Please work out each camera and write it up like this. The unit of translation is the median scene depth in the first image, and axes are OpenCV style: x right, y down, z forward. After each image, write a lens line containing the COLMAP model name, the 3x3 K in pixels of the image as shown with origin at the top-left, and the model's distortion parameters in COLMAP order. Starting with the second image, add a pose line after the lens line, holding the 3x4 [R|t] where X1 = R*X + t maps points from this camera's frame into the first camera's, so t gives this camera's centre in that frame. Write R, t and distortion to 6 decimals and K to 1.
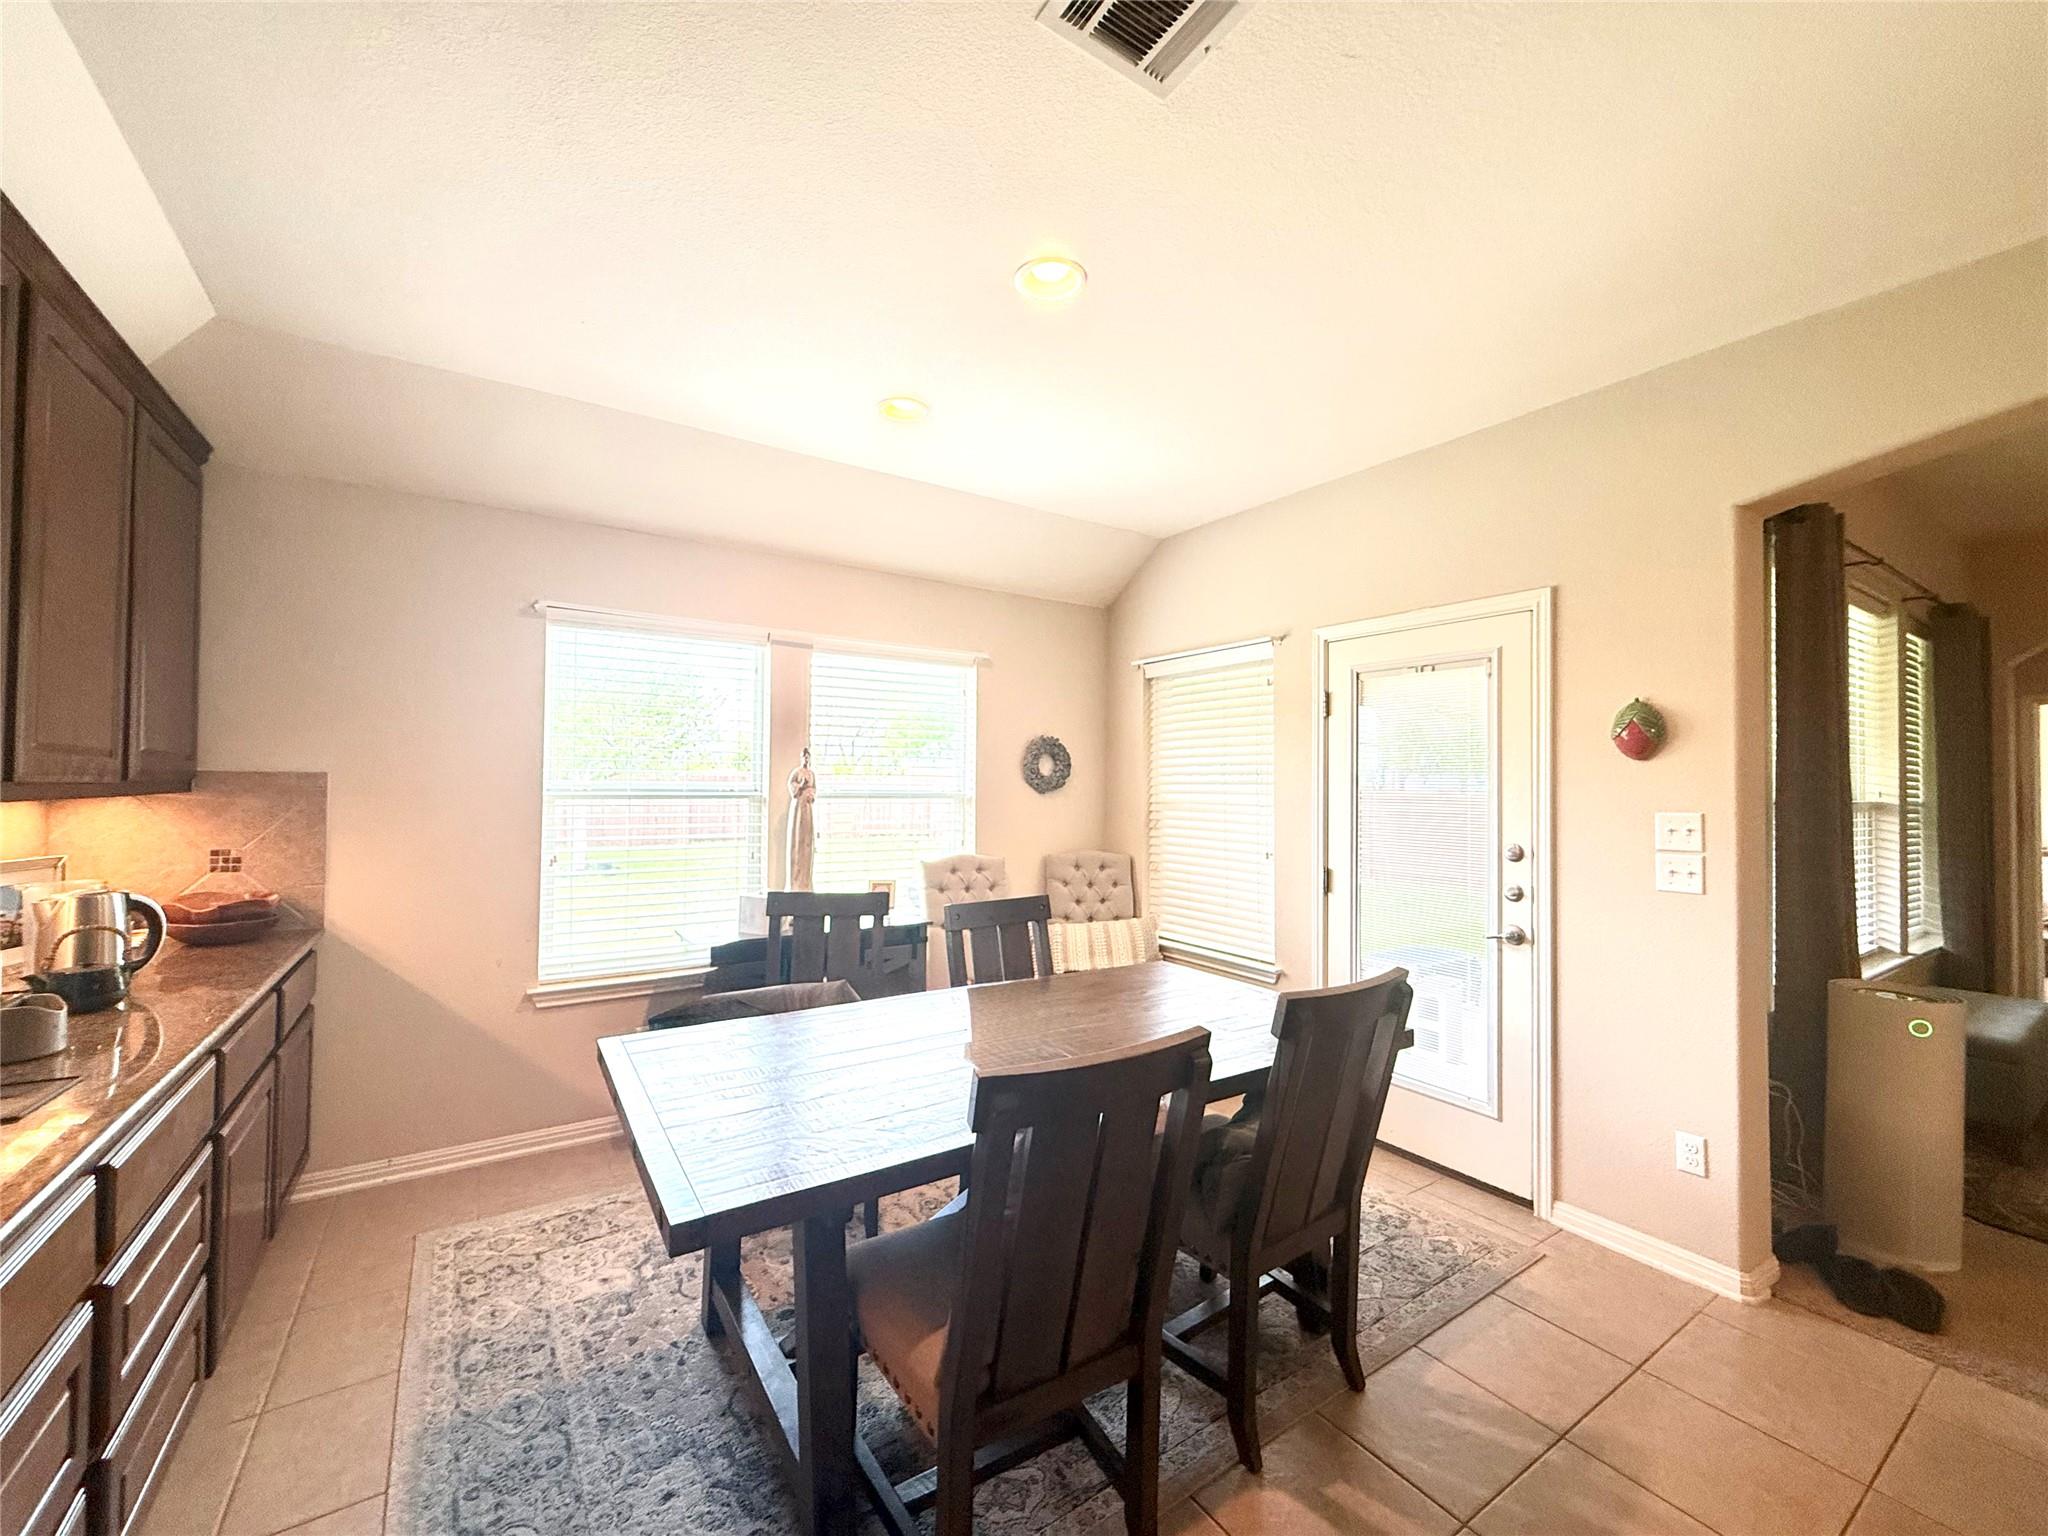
lens RADIAL K [[817.3, 0, 1018.4], [0, 817.3, 769.3], [0, 0, 1]] dist [-0.002368, 0.000594]
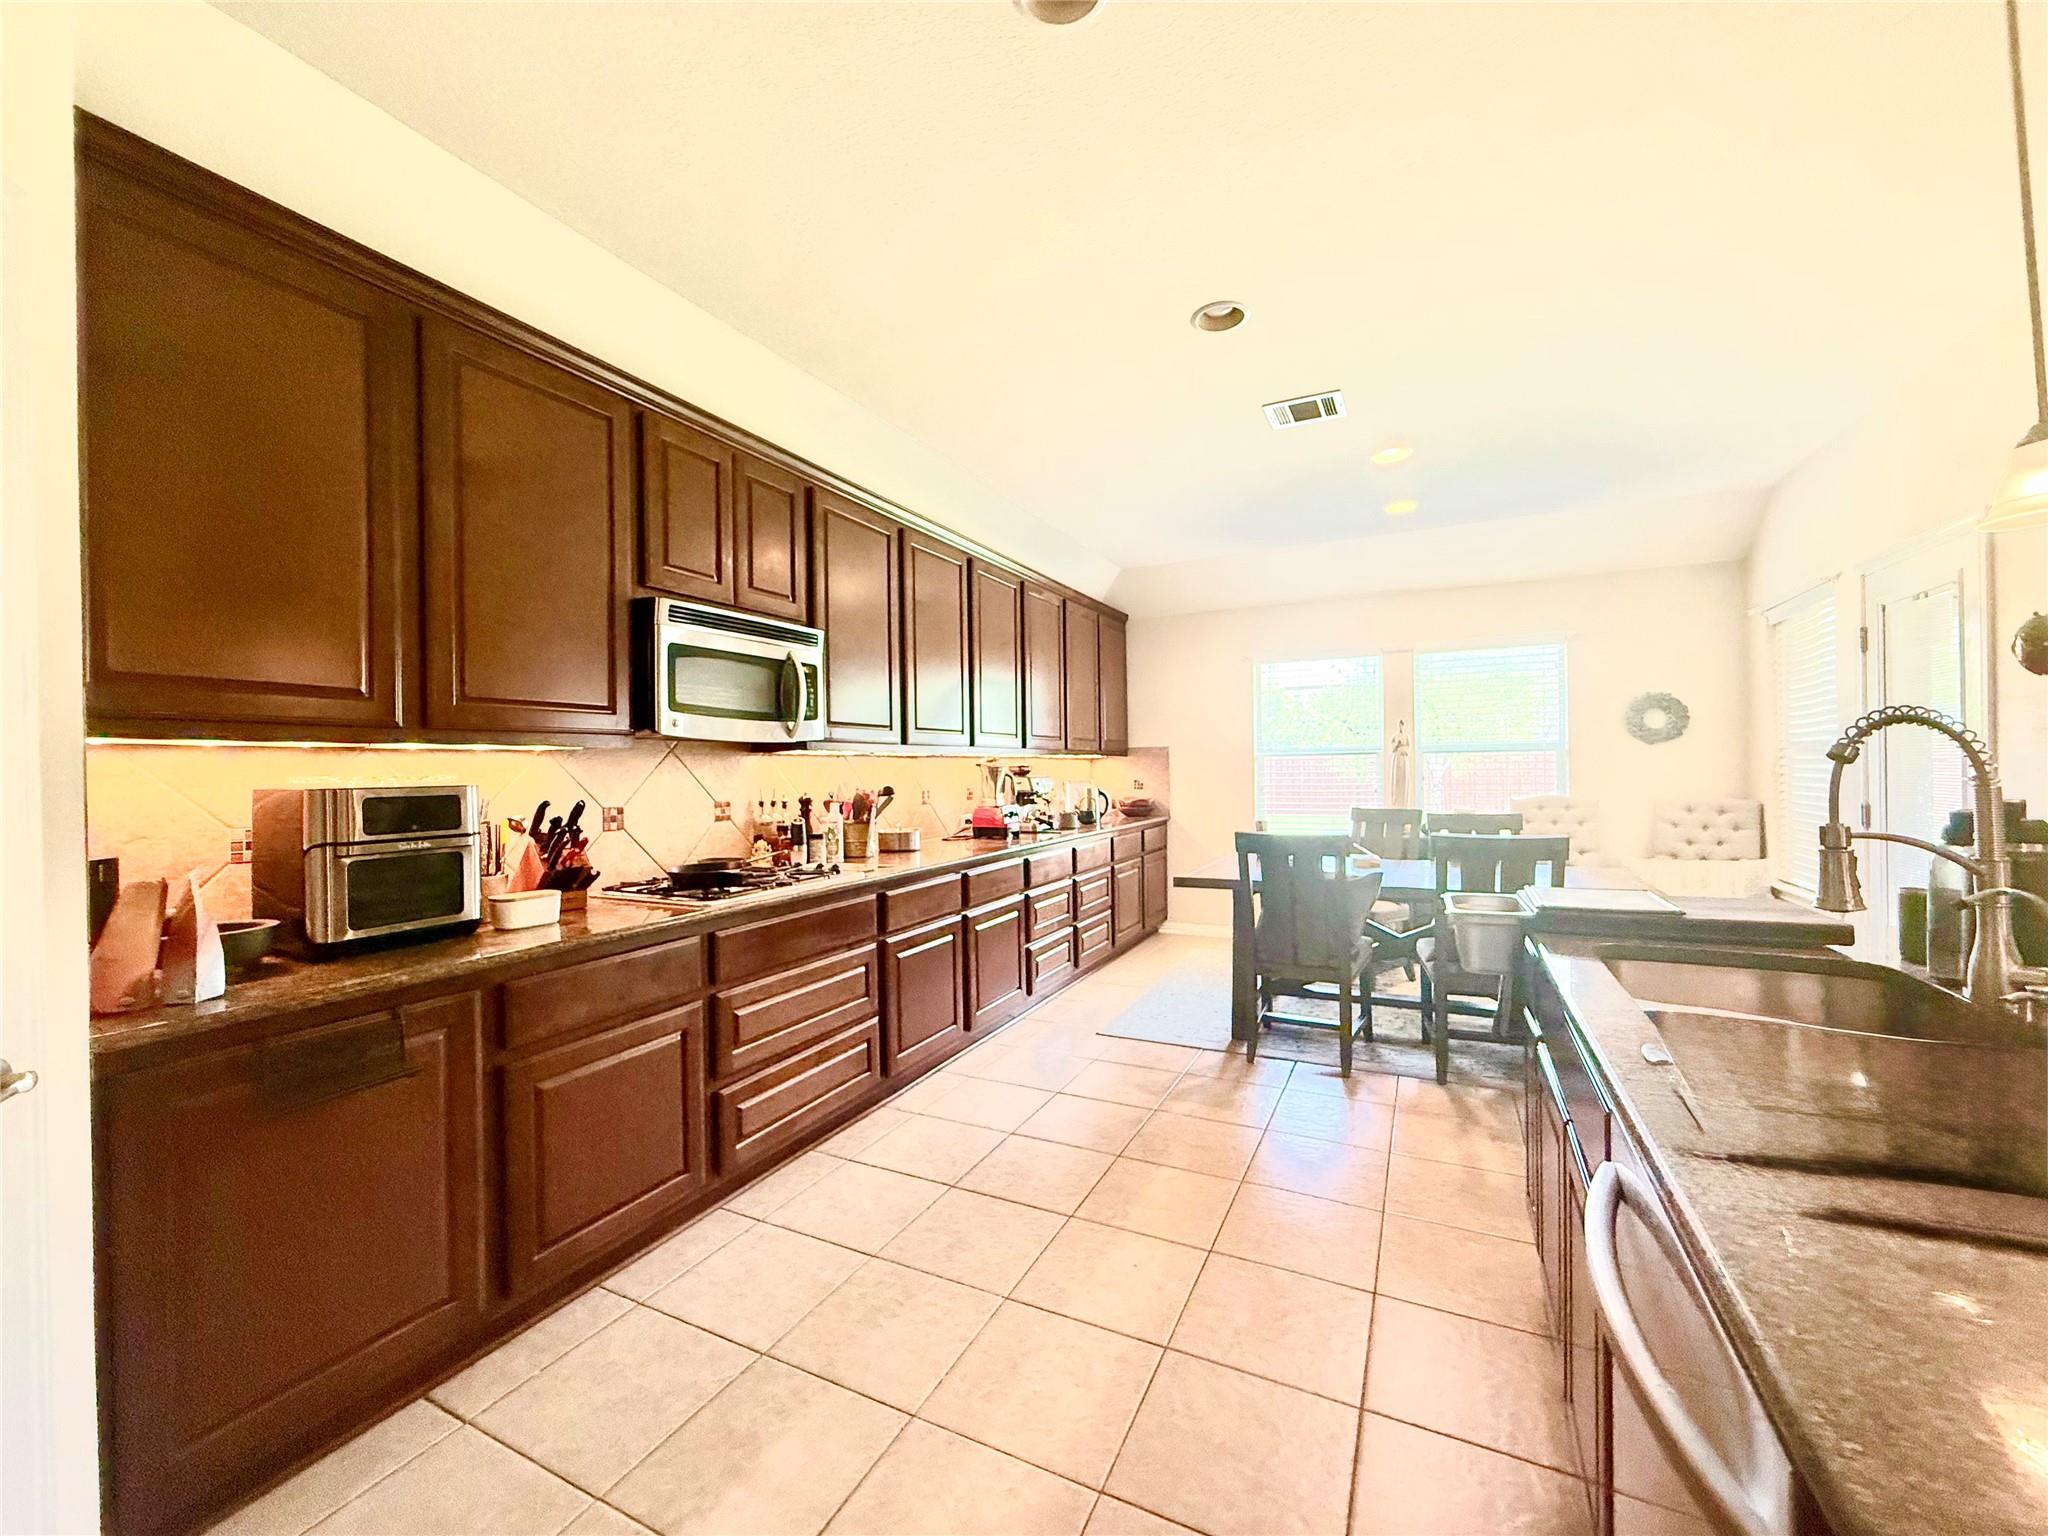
lens RADIAL K [[817.3, 0, 1014.6], [0, 817.3, 769.5], [0, 0, 1]] dist [-0.002368, 0.000594]
pose [[0.496824, -0.017043, -0.867684, 0.874357], [0.036710, 0.999325, 0.001391, 0.047775], [0.867075, -0.032543, 0.497114, -0.475972]]
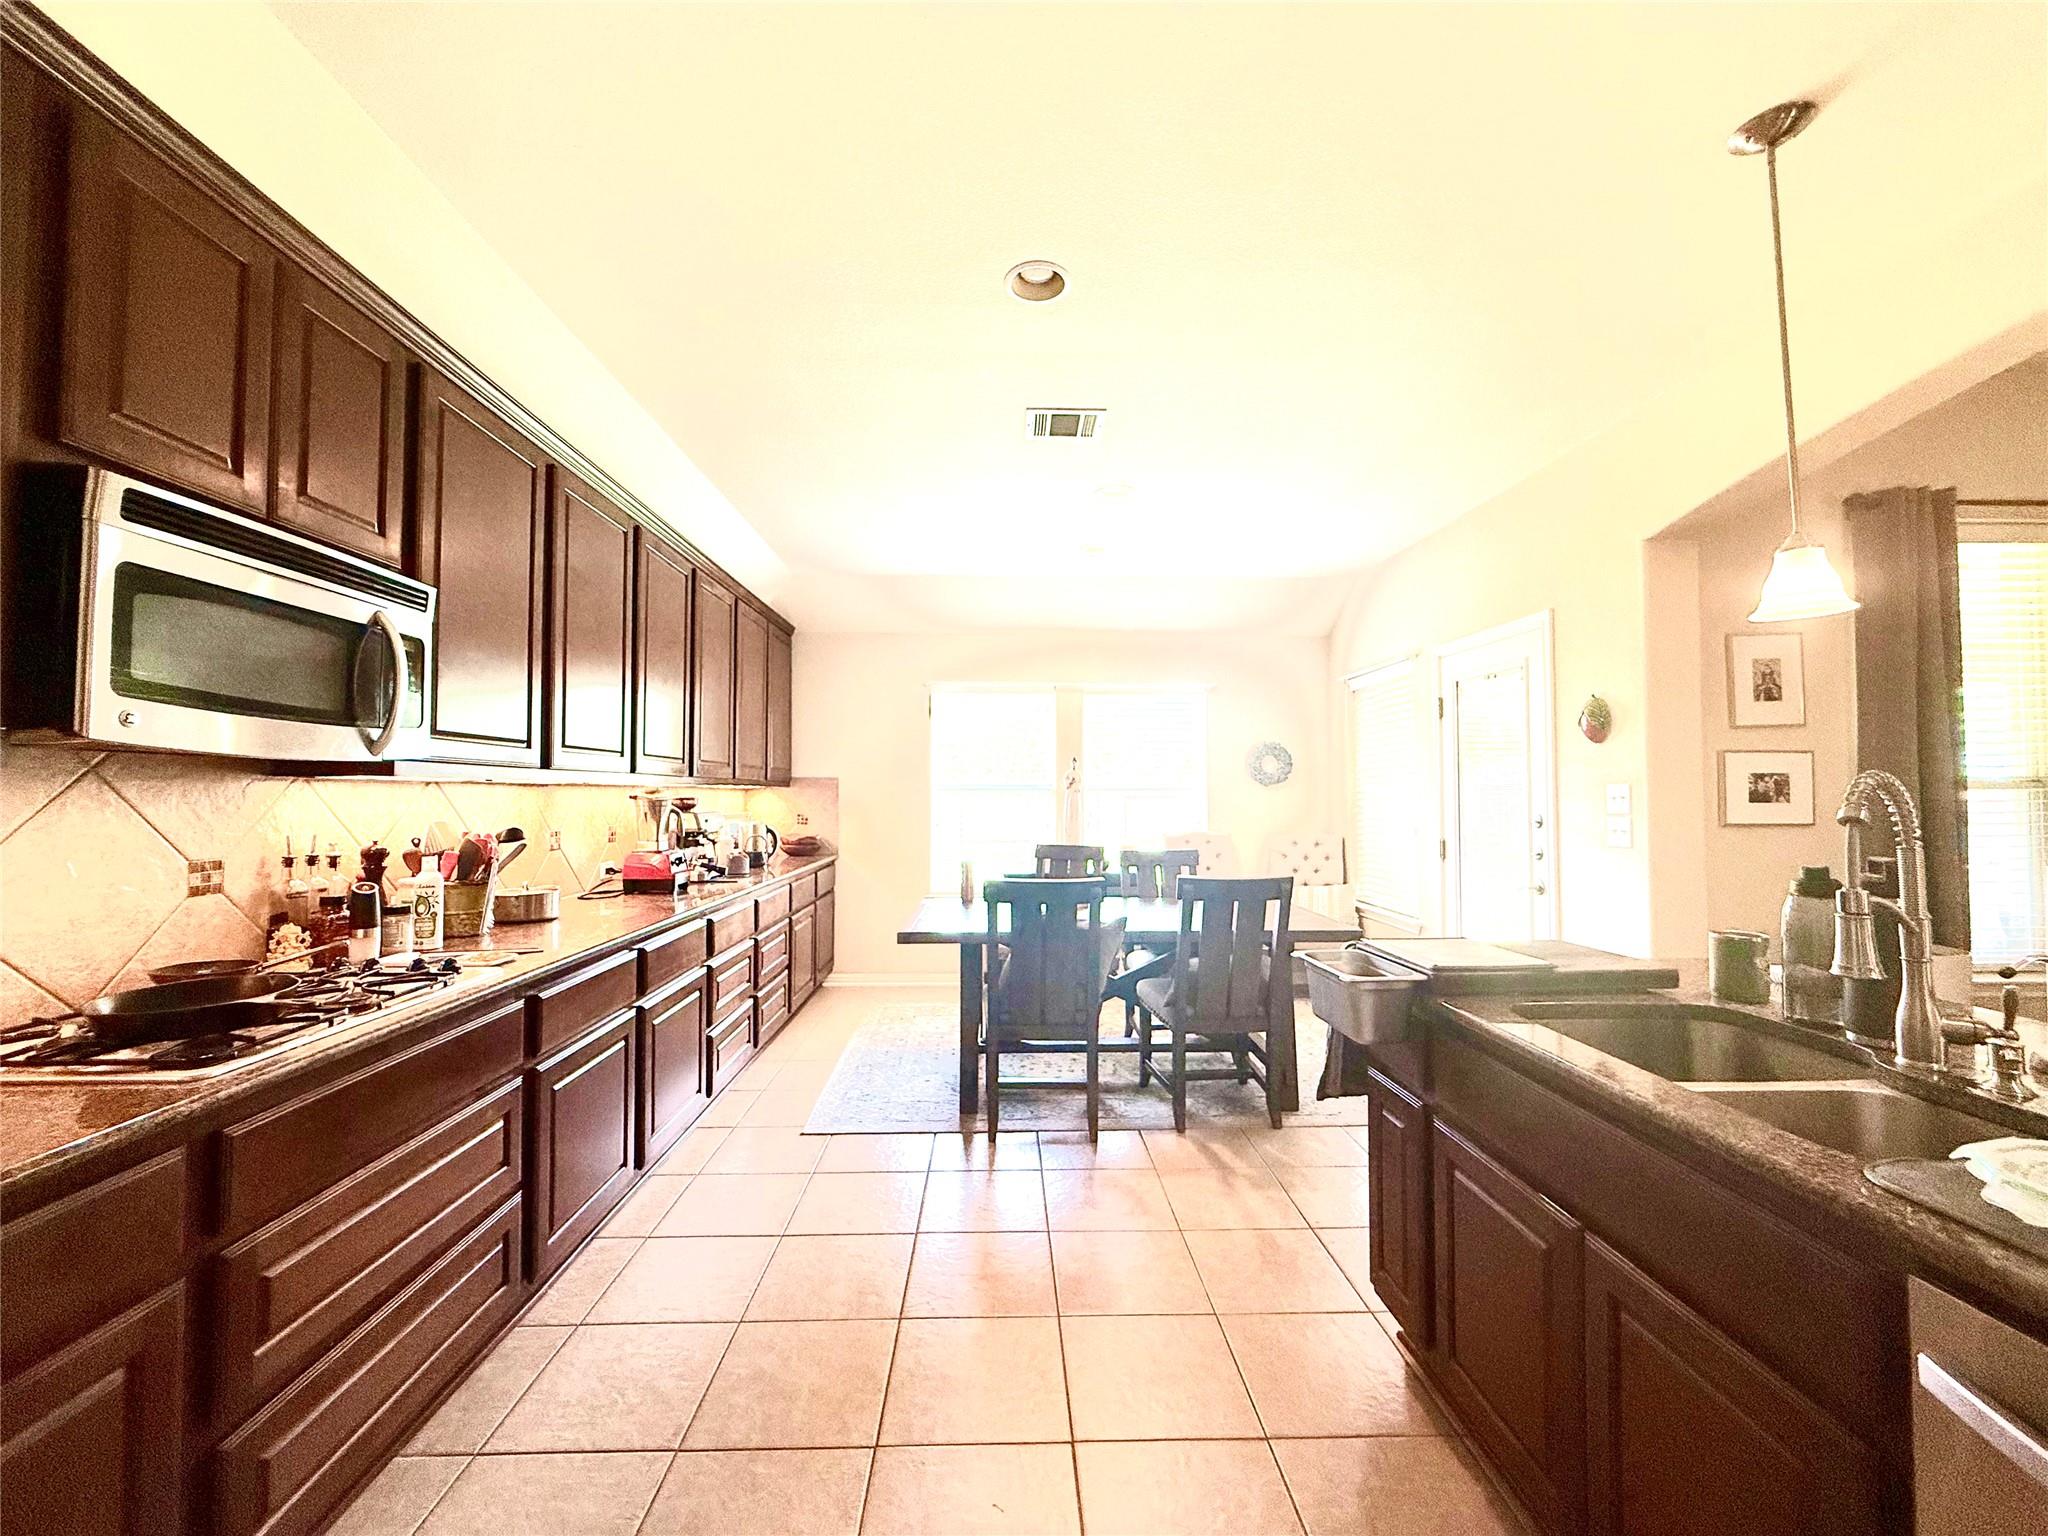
lens RADIAL K [[817.3, 0, 1019.5], [0, 817.3, 767.7], [0, 0, 1]] dist [-0.002368, 0.000594]
pose [[0.850474, -0.026833, -0.525333, 0.585297], [0.018709, 0.999609, -0.020770, 0.030844], [0.525685, 0.007836, 0.850643, -0.477352]]
